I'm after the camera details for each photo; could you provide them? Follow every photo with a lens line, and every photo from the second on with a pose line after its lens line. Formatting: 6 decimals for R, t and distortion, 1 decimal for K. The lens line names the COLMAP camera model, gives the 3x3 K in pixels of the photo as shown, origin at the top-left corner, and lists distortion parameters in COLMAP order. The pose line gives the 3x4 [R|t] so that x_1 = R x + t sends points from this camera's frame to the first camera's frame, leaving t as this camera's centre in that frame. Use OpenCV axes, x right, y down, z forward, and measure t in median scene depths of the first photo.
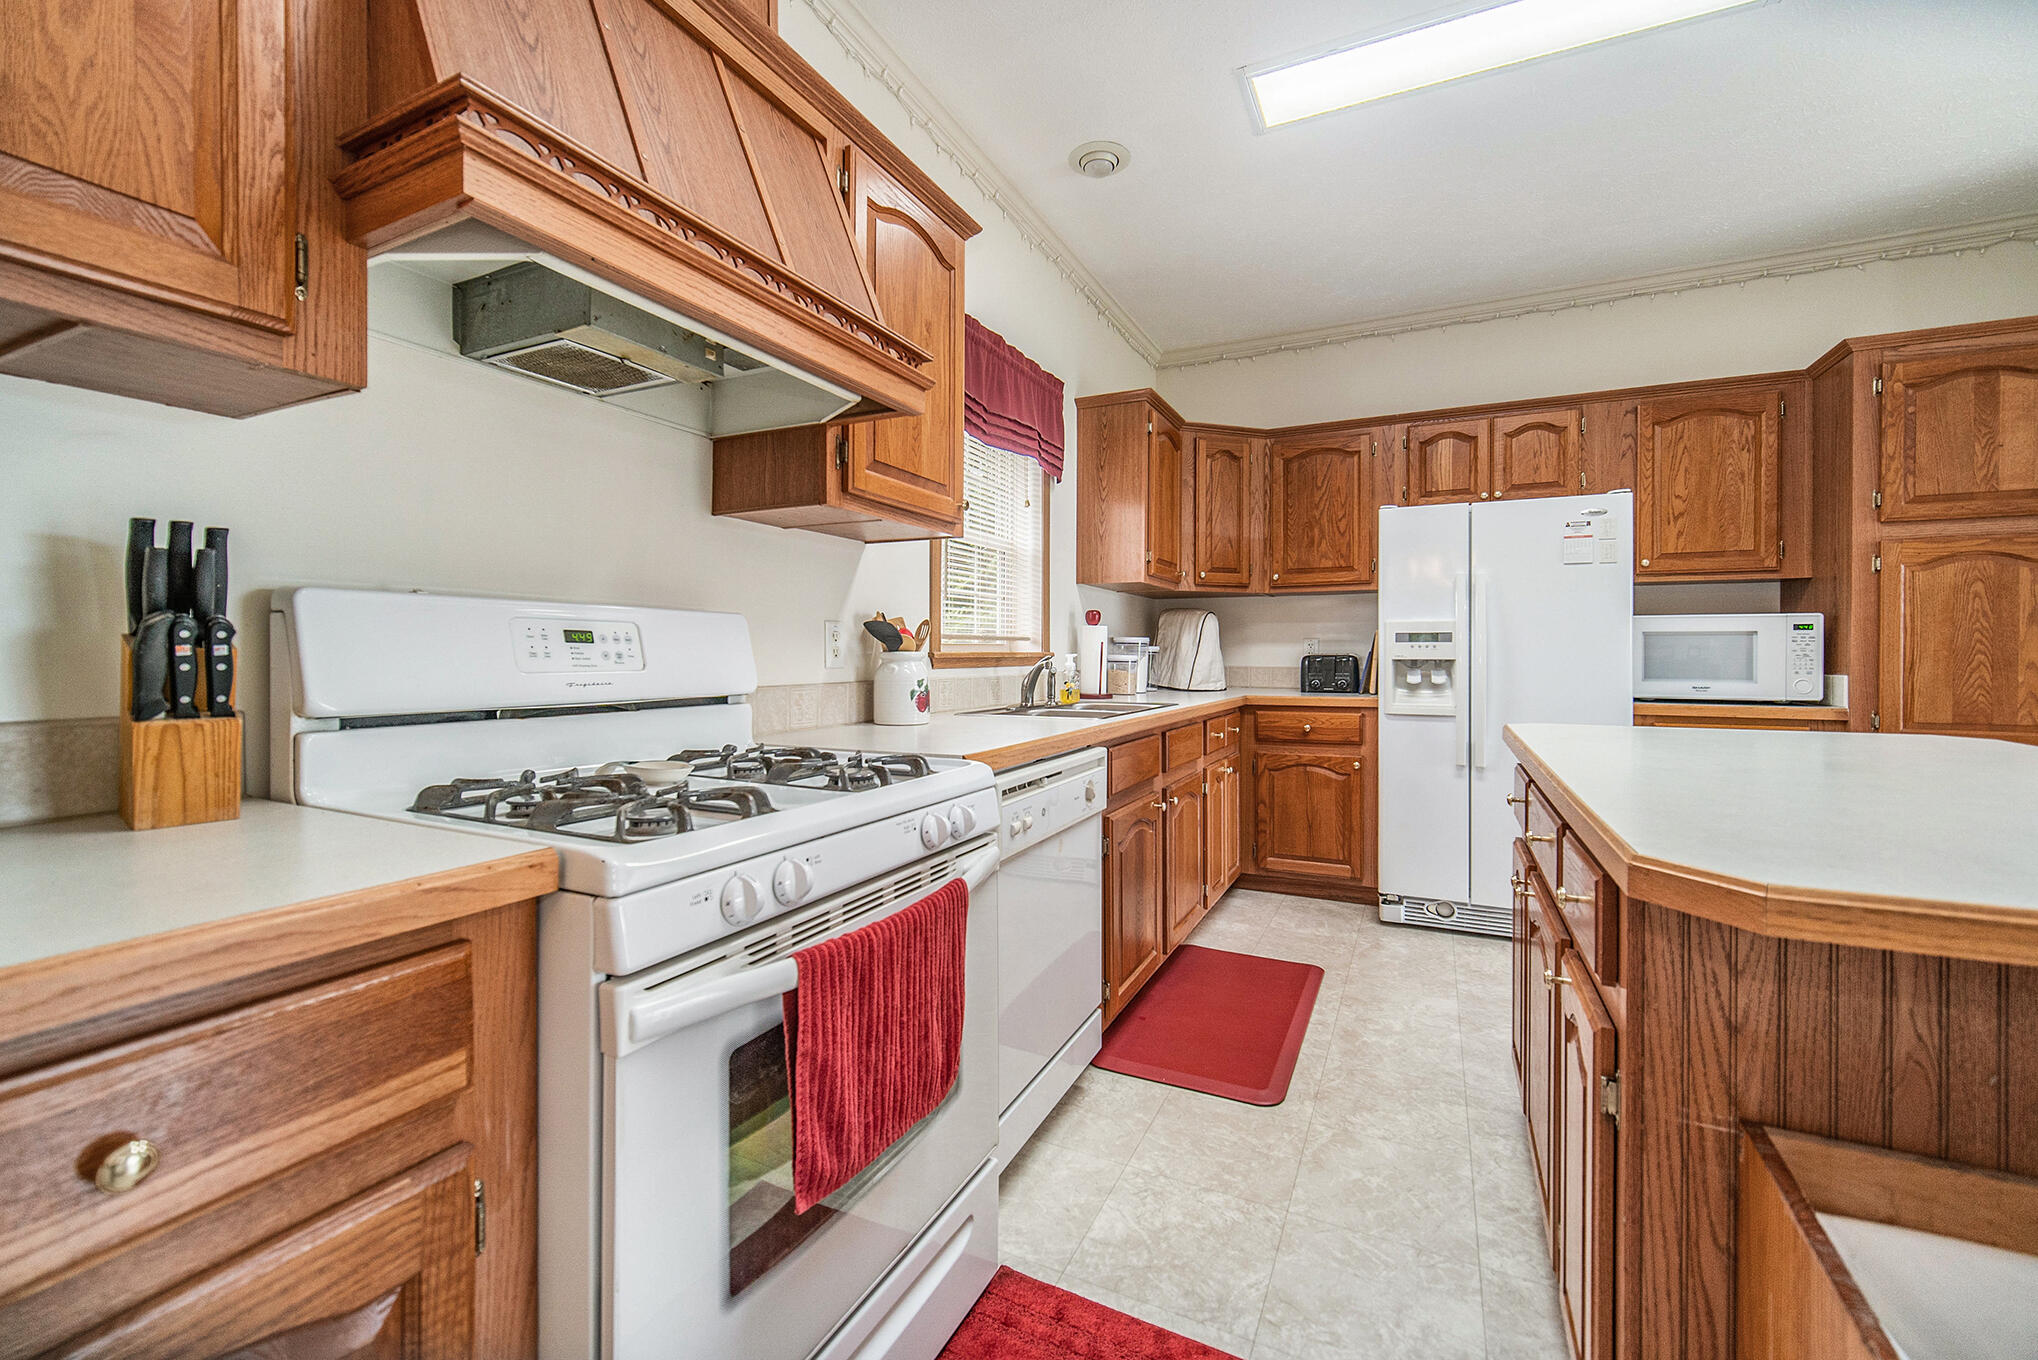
lens RADIAL K [[829.8, 0, 1047.5], [0, 829.8, 643.7], [0, 0, 1]] dist [0.001227, 0.000399]
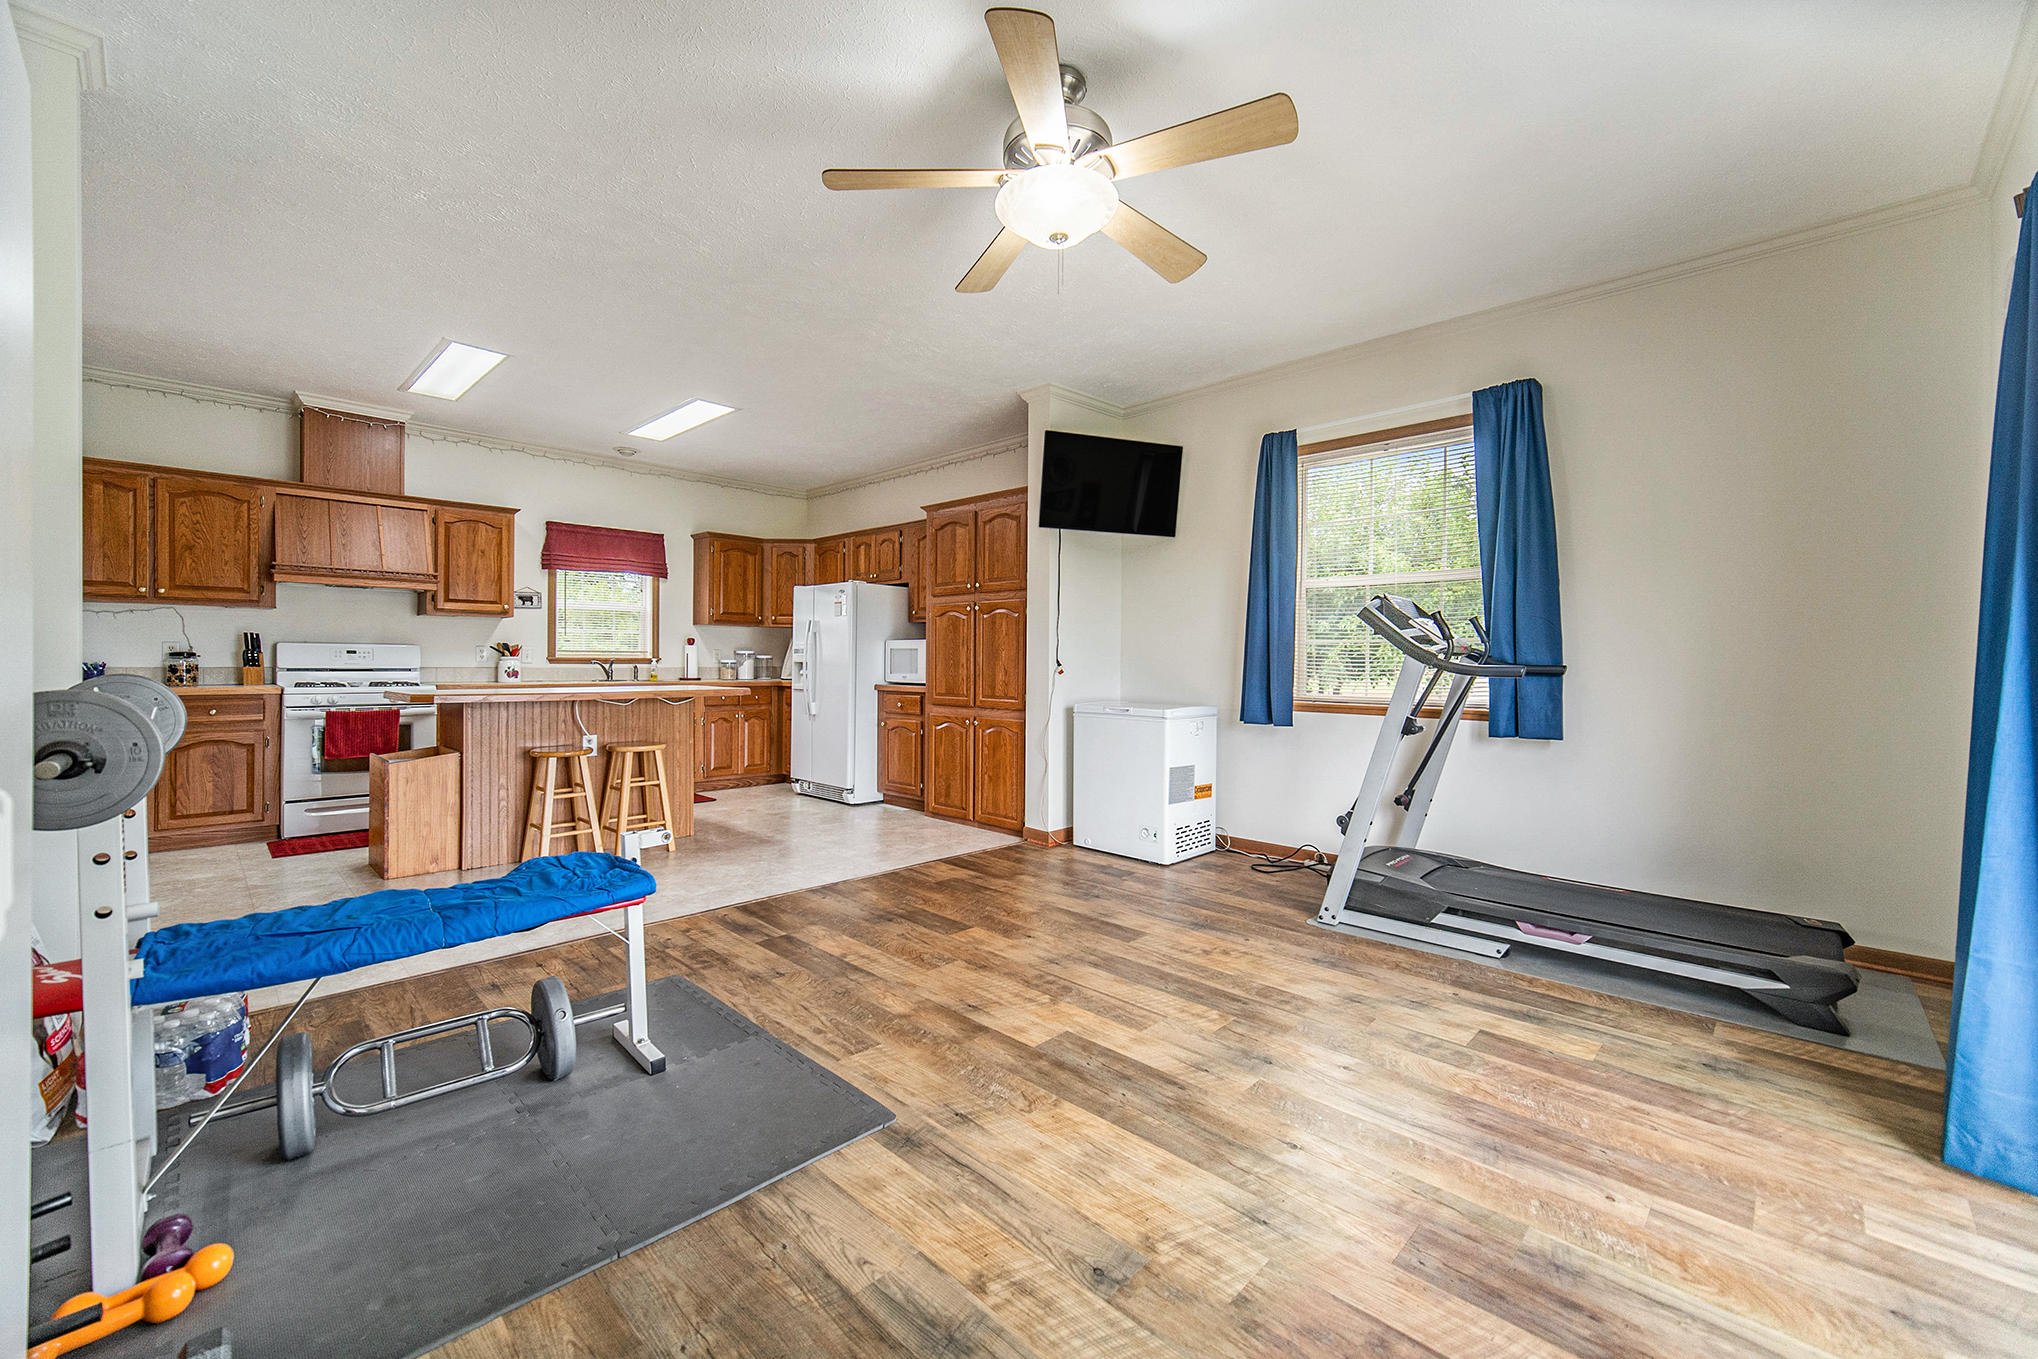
lens RADIAL K [[824.3, 0, 1024.5], [0, 824.3, 653.3], [0, 0, 1]] dist [-0.001915, -0.000311]
pose [[0.946958, 0.002003, -0.321350, 1.918375], [-0.002064, 0.999998, 0.000152, -0.004981], [0.321350, 0.000520, 0.946961, -0.877678]]
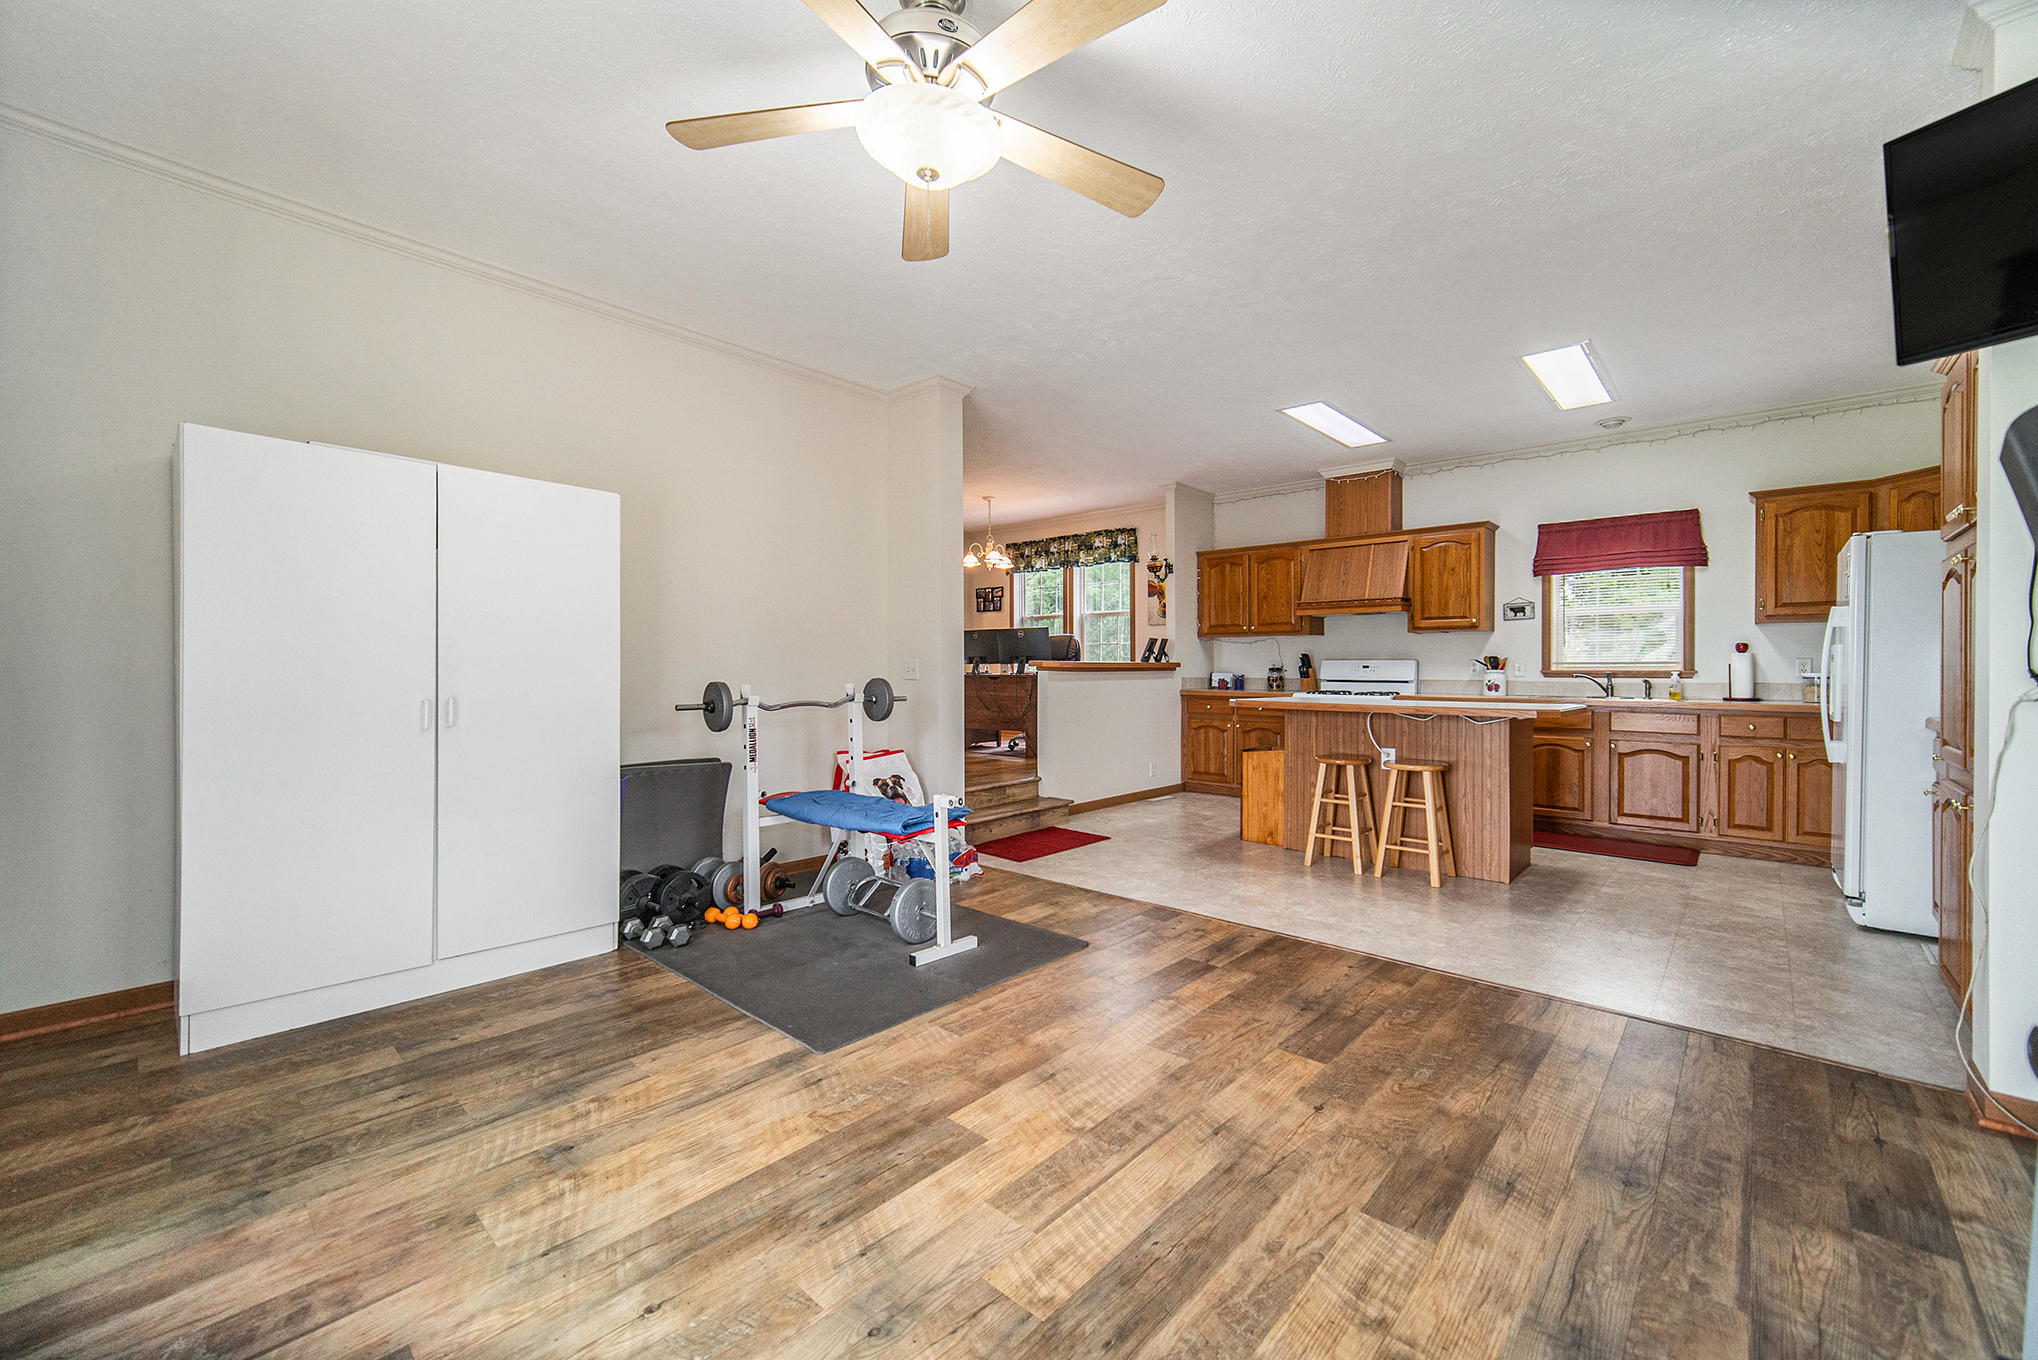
lens RADIAL K [[806.6, 0, 1026.3], [0, 806.6, 673.4], [0, 0, 1]] dist [-0.002902, -0.000183]
pose [[-0.288222, 0.004086, -0.957555, 2.326127], [0.007383, 0.999971, 0.002044, 0.002862], [0.957535, -0.006480, -0.288244, 0.214788]]
